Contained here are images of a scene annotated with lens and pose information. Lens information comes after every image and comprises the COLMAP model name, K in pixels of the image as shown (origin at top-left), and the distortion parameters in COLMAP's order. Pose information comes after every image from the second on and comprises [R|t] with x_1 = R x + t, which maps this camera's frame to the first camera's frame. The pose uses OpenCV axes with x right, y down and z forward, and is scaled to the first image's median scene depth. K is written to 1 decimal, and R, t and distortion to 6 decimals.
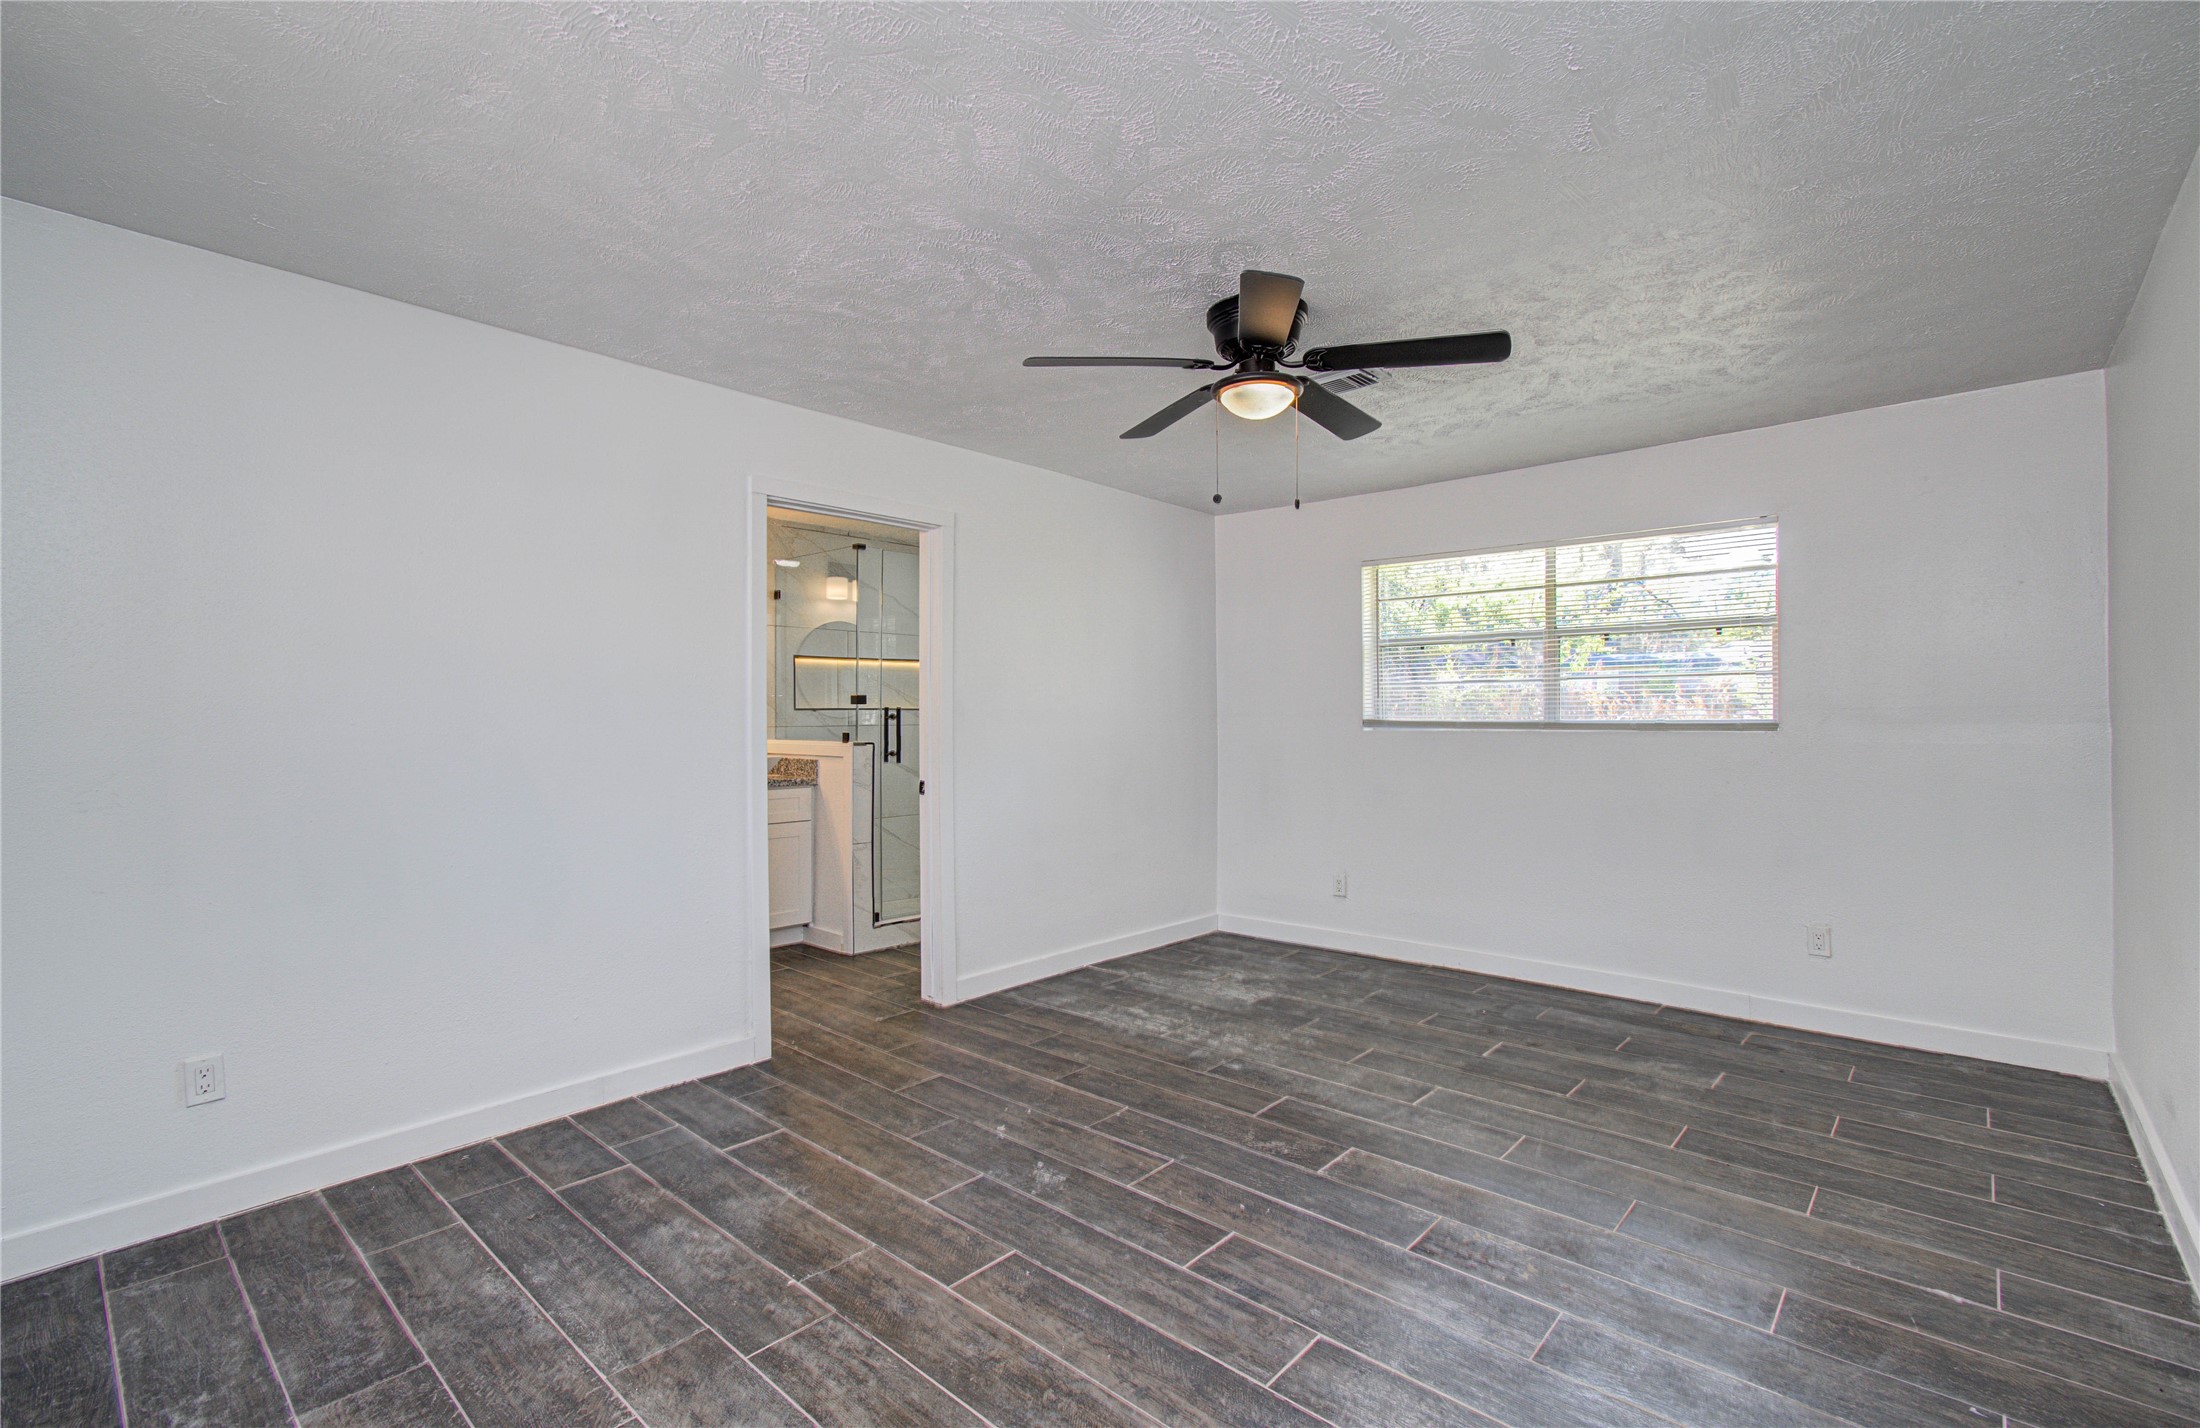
lens RADIAL K [[954.5, 0, 1077.1], [0, 954.5, 716.6], [0, 0, 1]] dist [-0.003489, -0.000762]
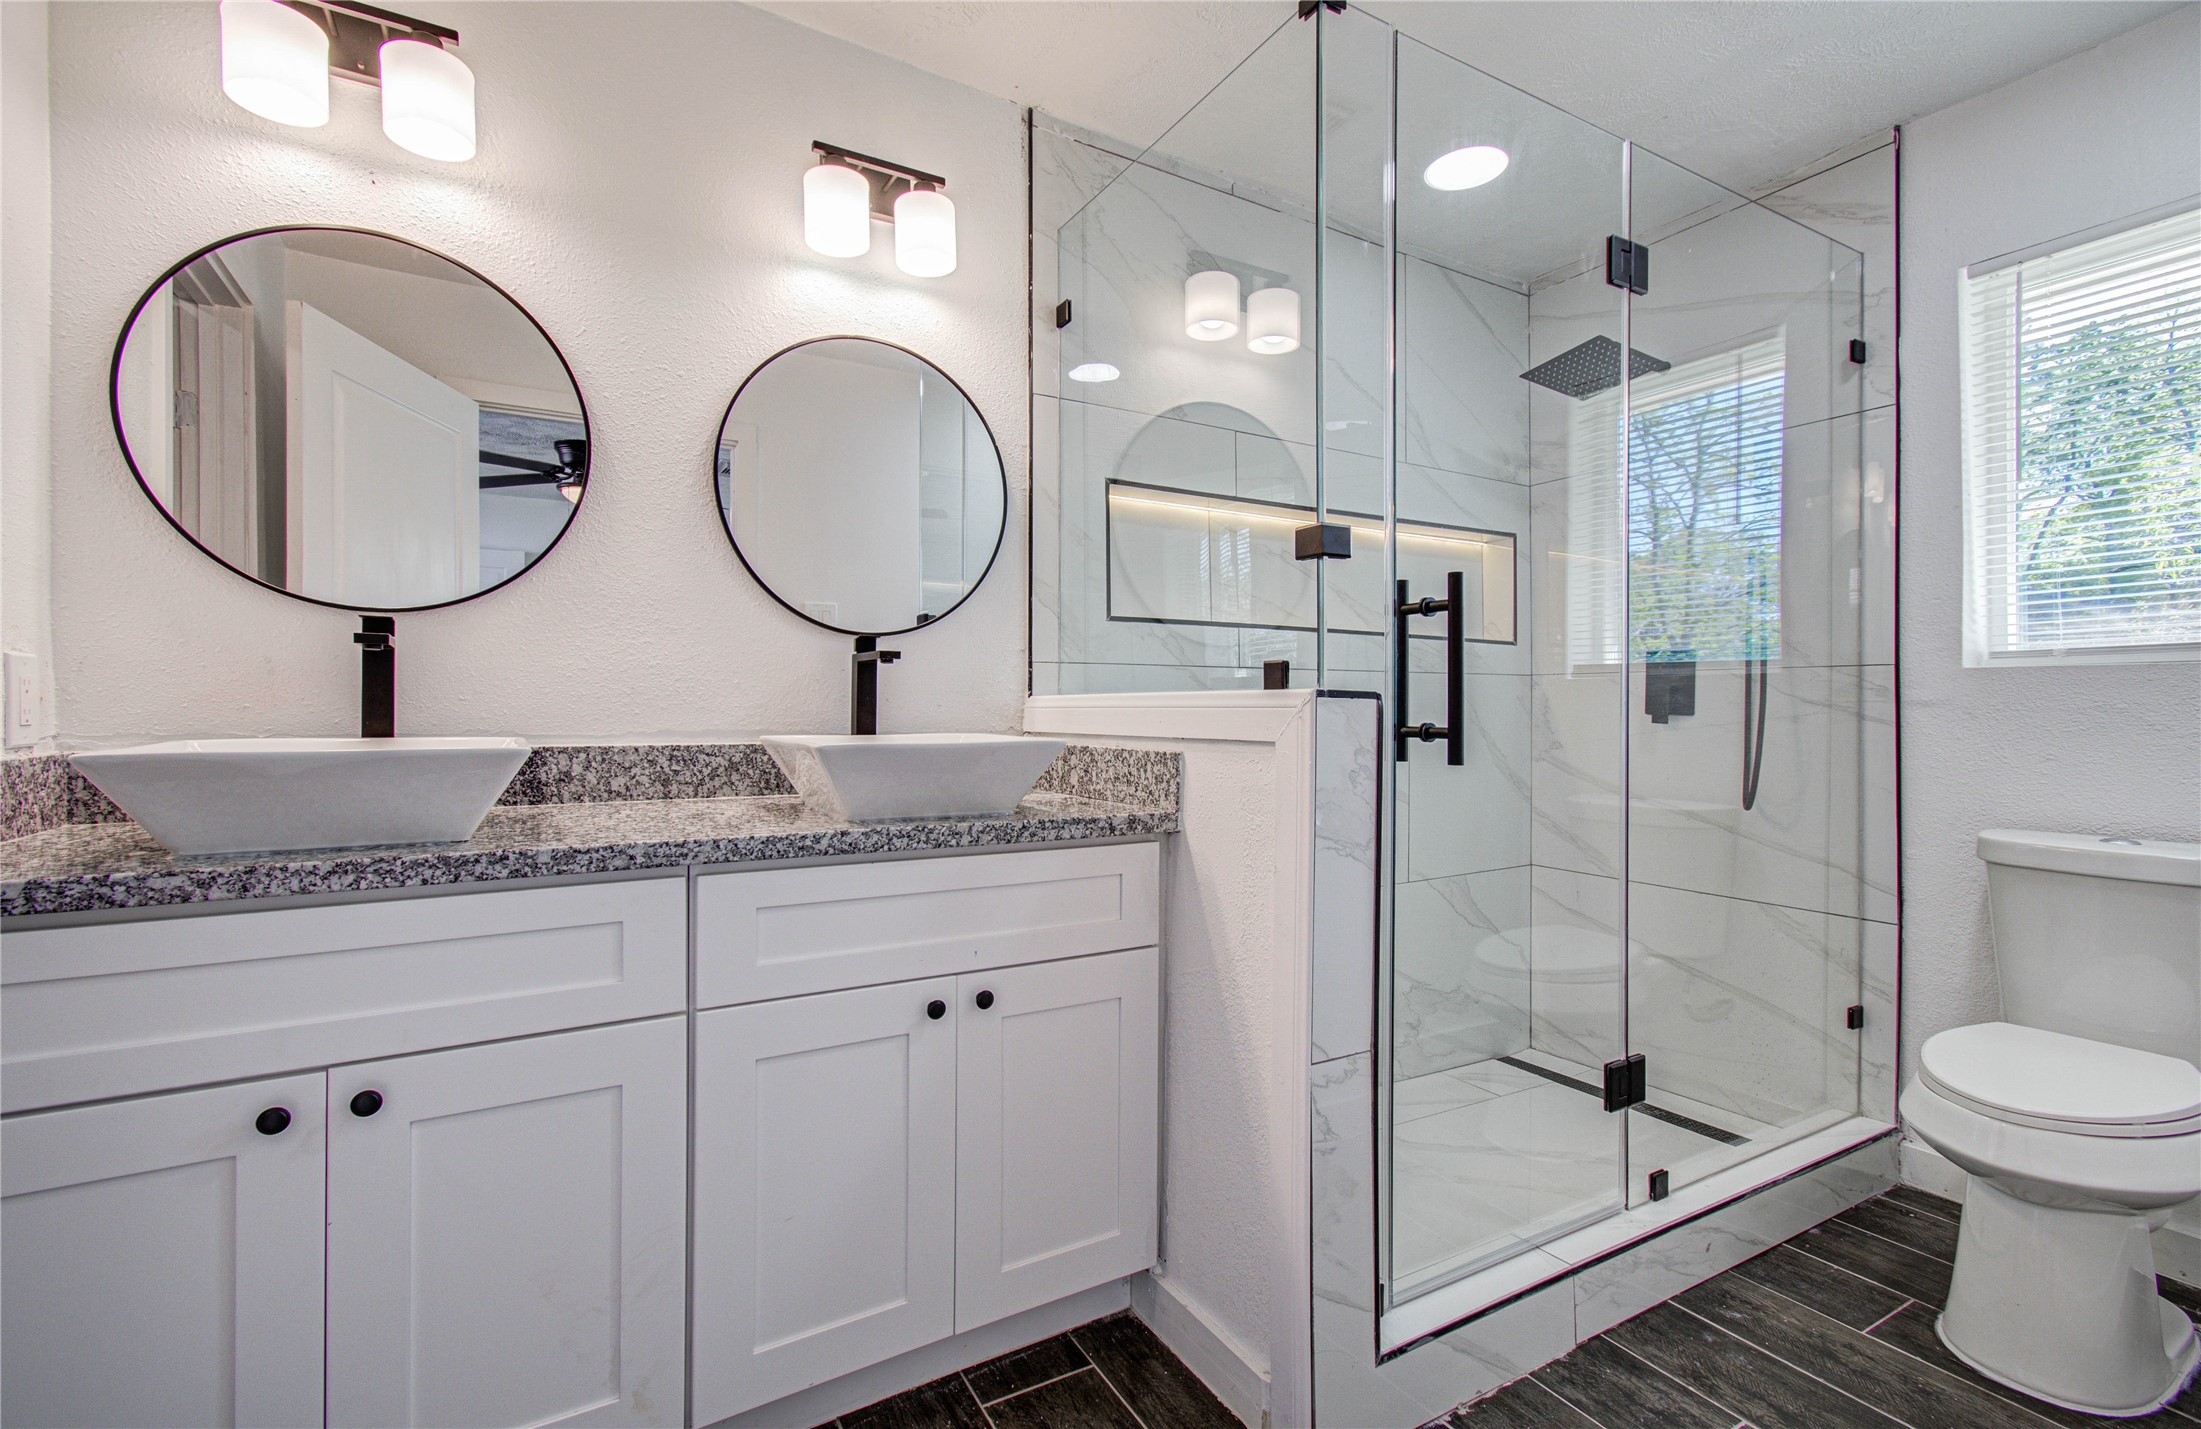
lens RADIAL K [[954.9, 0, 1077.6], [0, 954.9, 717.1], [0, 0, 1]] dist [-0.003489, -0.000762]
pose [[0.947343, 0.000741, -0.320221, -0.204034], [0.001169, 0.999983, 0.005771, 0.032365], [0.320220, -0.005841, 0.947325, 0.697834]]
